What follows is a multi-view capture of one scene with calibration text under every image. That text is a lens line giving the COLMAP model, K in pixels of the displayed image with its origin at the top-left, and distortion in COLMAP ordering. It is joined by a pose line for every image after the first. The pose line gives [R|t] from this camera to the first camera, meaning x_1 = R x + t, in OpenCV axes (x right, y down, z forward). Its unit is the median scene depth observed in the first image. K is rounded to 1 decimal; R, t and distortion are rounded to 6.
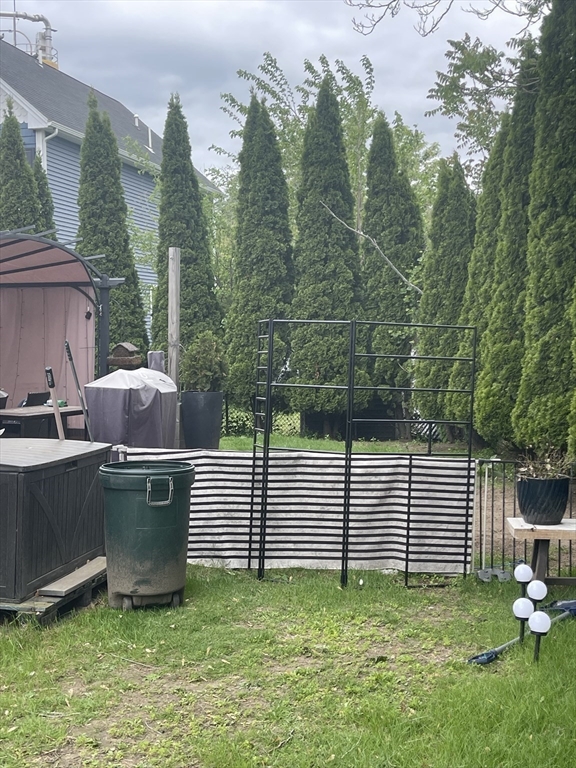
lens RADIAL K [[1061.2, 0, 291.7], [0, 1061.2, 386.0], [0, 0, 1]] dist [0.041985, 0.000000]
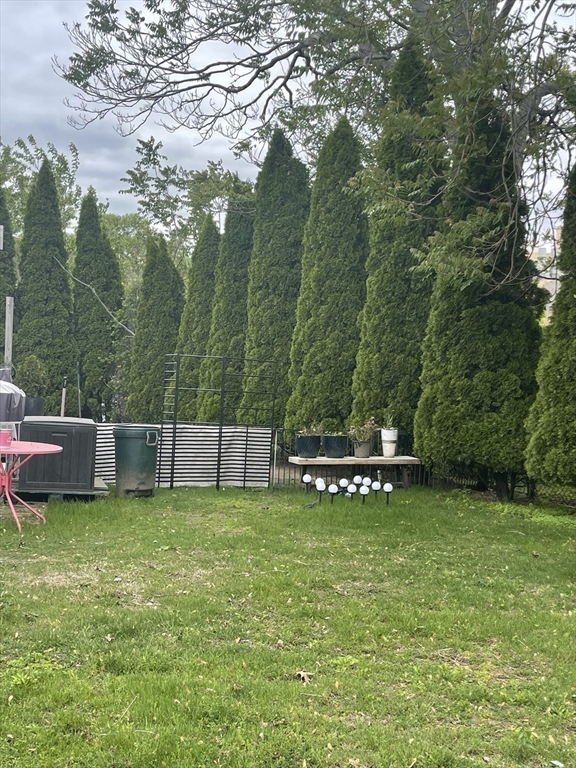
lens RADIAL K [[1061.2, 0, 286.0], [0, 1061.2, 387.8], [0, 0, 1]] dist [0.041985, 0.000000]
pose [[0.918630, 0.019834, 0.394620, -0.273709], [-0.011387, 0.999653, -0.023736, 0.018572], [-0.394954, 0.017311, 0.918538, -0.386268]]
